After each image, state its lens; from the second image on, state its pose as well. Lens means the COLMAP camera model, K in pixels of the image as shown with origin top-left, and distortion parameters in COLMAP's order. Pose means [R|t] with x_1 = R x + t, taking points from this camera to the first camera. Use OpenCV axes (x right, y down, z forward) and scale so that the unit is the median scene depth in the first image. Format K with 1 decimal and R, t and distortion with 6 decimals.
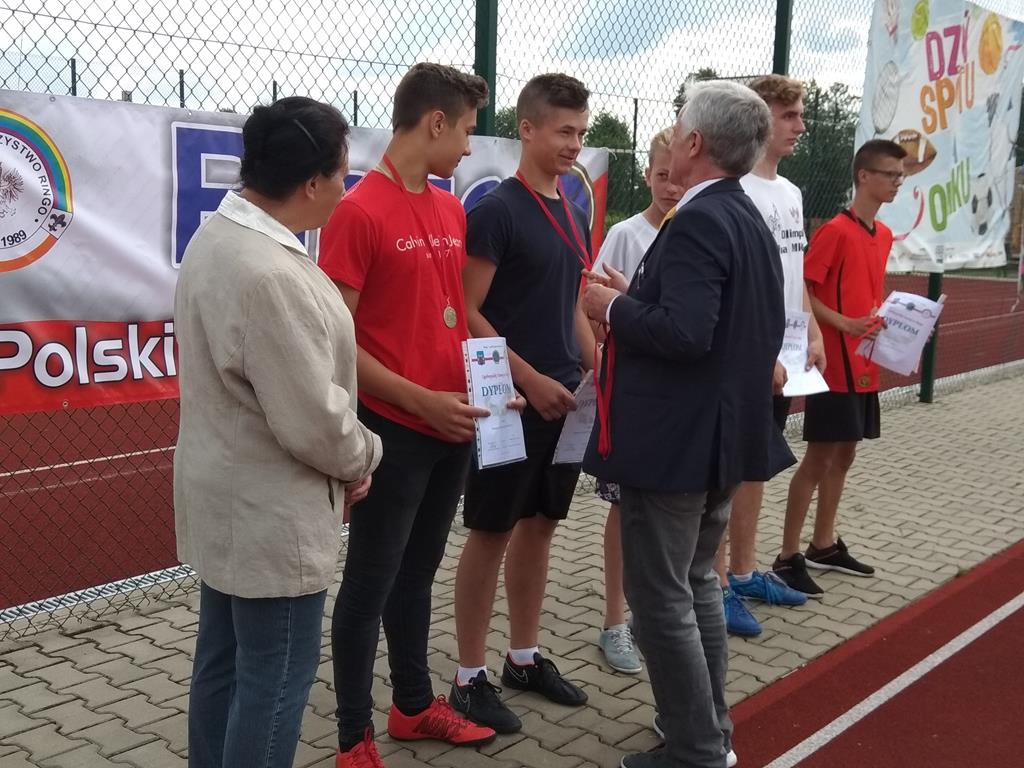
lens RADIAL K [[1242.2, 0, 513.1], [0, 1242.2, 382.0], [0, 0, 1]] dist [0.164888, -0.370123]
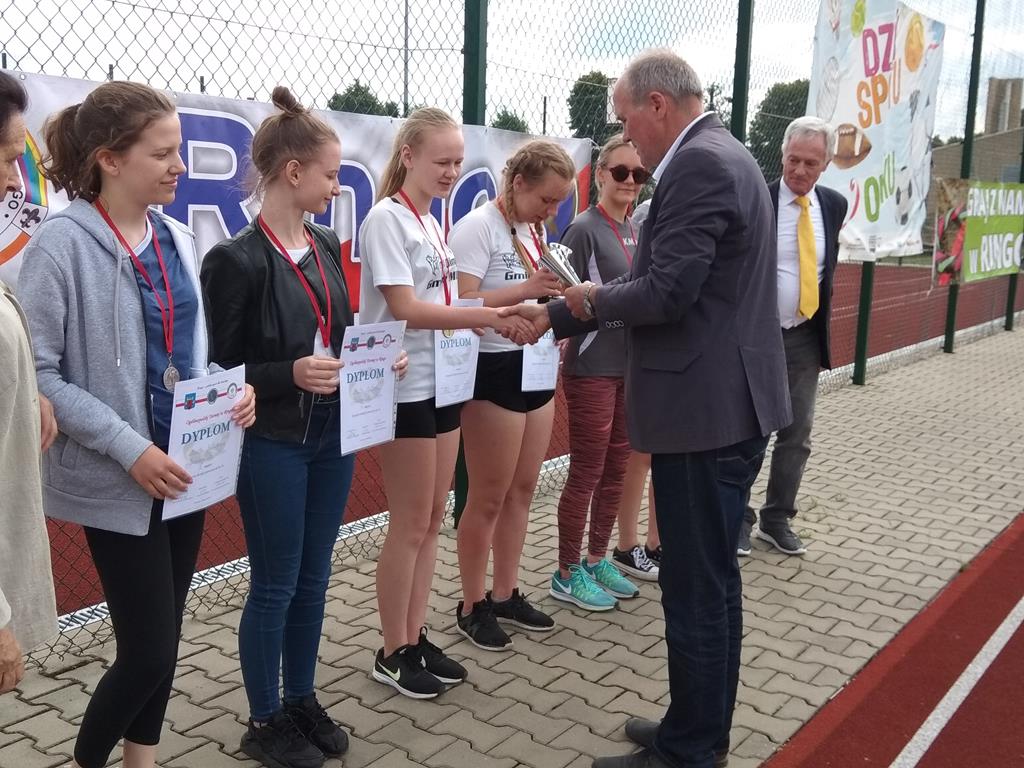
lens RADIAL K [[1131.2, 0, 514.8], [0, 1131.2, 382.7], [0, 0, 1]] dist [0.149484, -0.282775]
pose [[0.996514, -0.013883, 0.082257, -0.041677], [0.012064, 0.999672, 0.022575, -0.011414], [-0.082544, -0.021504, 0.996355, 0.075782]]
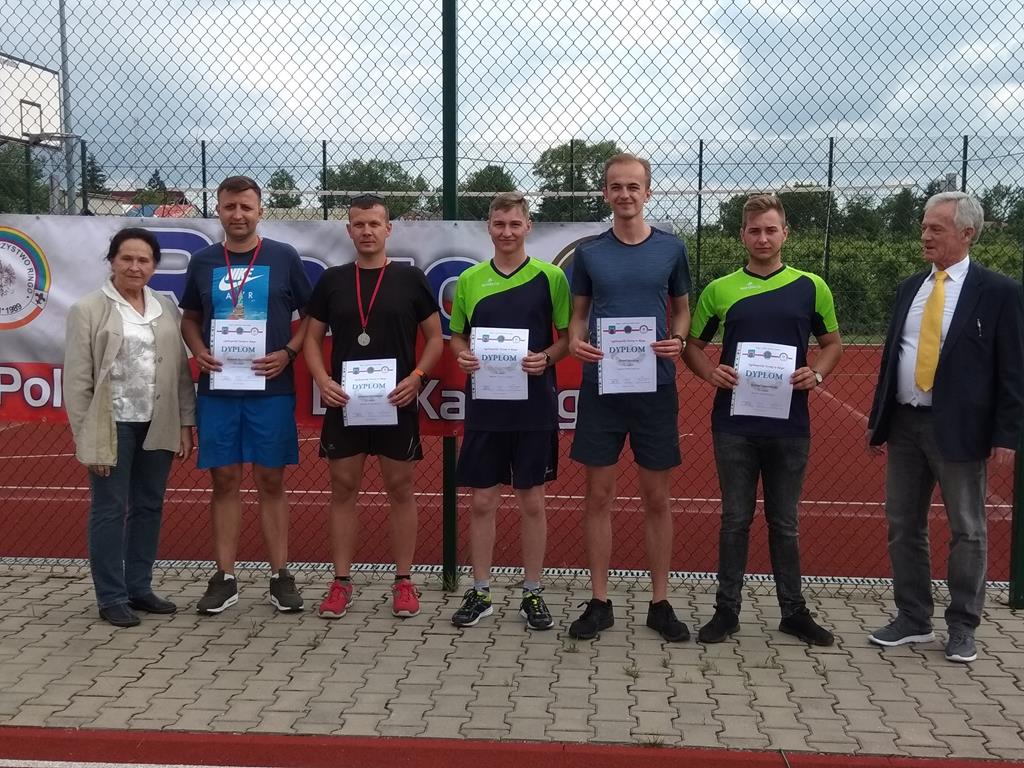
lens RADIAL K [[1251.3, 0, 510.9], [0, 1251.3, 401.0], [0, 0, 1]] dist [0.147671, -0.348444]
pose [[0.577924, 0.065895, -0.813426, 0.553435], [-0.108921, 0.994045, 0.003141, -0.032324], [0.808789, 0.086784, 0.581661, 0.266779]]
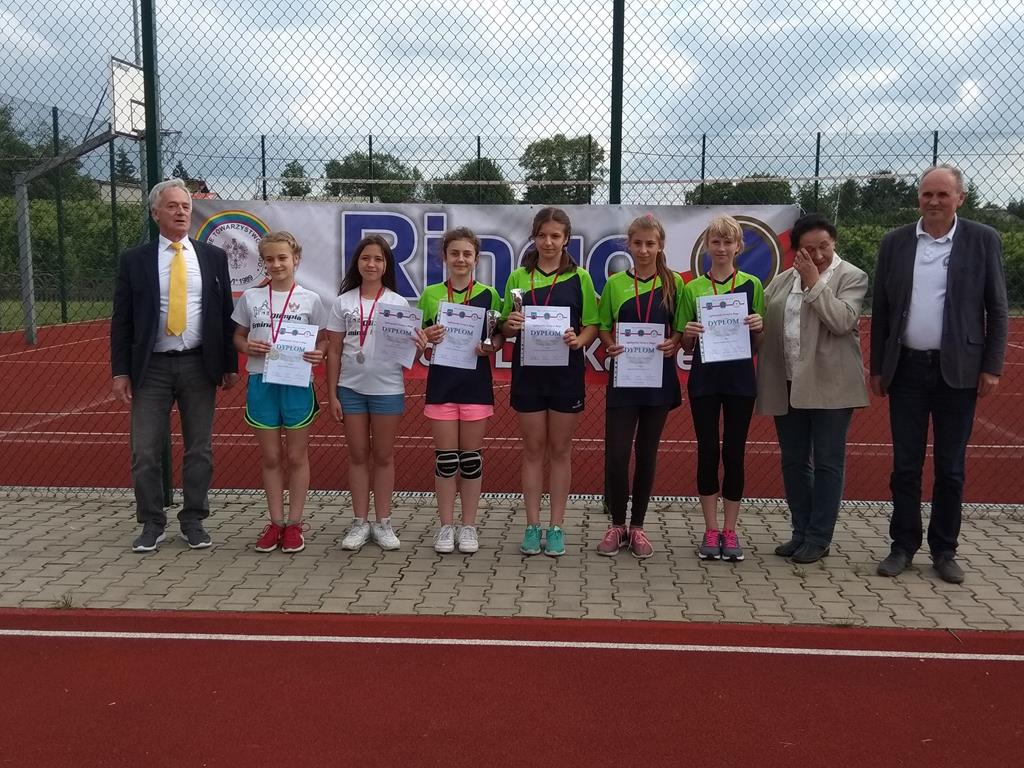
lens RADIAL K [[1123.7, 0, 511.0], [0, 1123.7, 402.1], [0, 0, 1]] dist [0.137767, -0.314702]
pose [[0.590350, 0.086631, -0.802485, 0.532927], [-0.105688, 0.993960, 0.029552, -0.011752], [0.800198, 0.067367, 0.595940, 0.148699]]
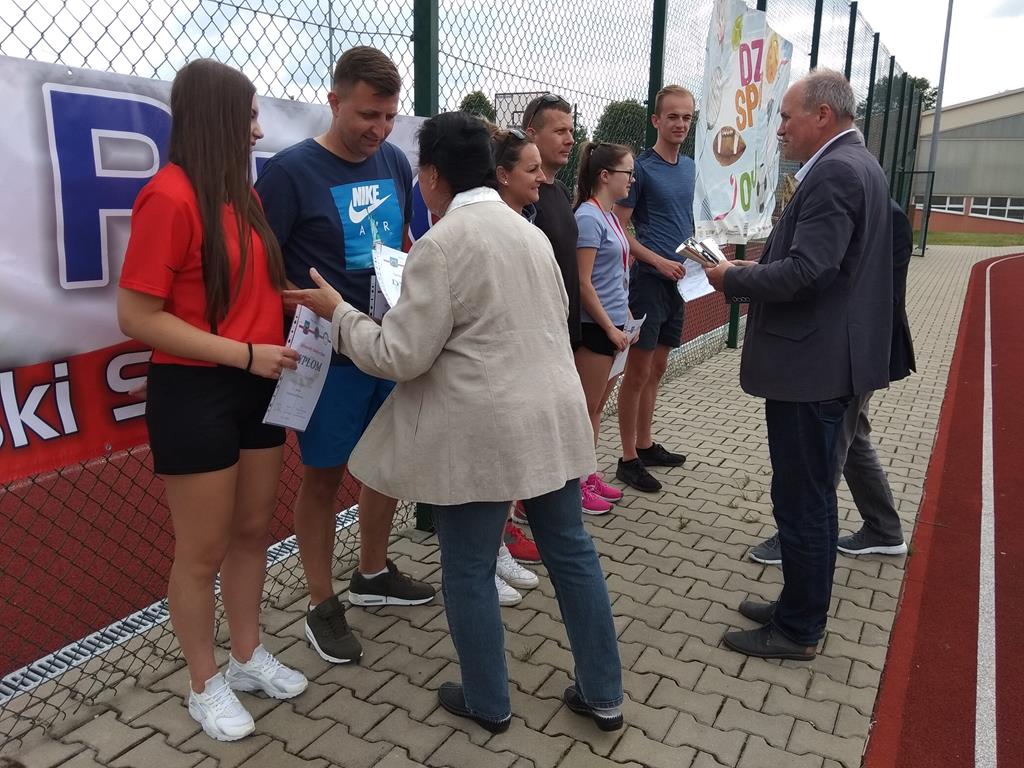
lens RADIAL K [[844.5, 0, 515.7], [0, 844.5, 378.4], [0, 0, 1]] dist [0.050577, -0.062487]
pose [[0.980512, -0.049873, 0.190025, -0.053990], [0.034388, 0.995878, 0.083933, -0.035660], [-0.193428, -0.075763, 0.978185, 0.229974]]
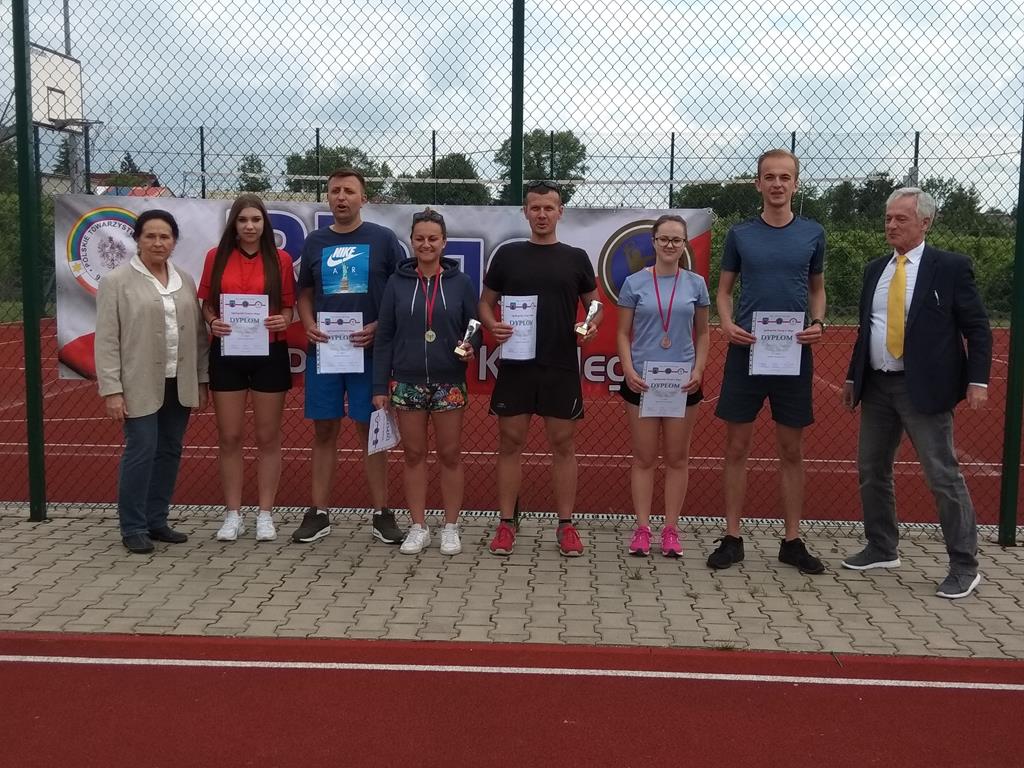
lens RADIAL K [[1195.3, 0, 510.3], [0, 1195.3, 406.2], [0, 0, 1]] dist [0.158635, -0.383905]
pose [[0.605565, 0.086094, -0.791125, 0.566128], [-0.114033, 0.993259, 0.020805, -0.016485], [0.787583, 0.077615, 0.611300, 0.184214]]
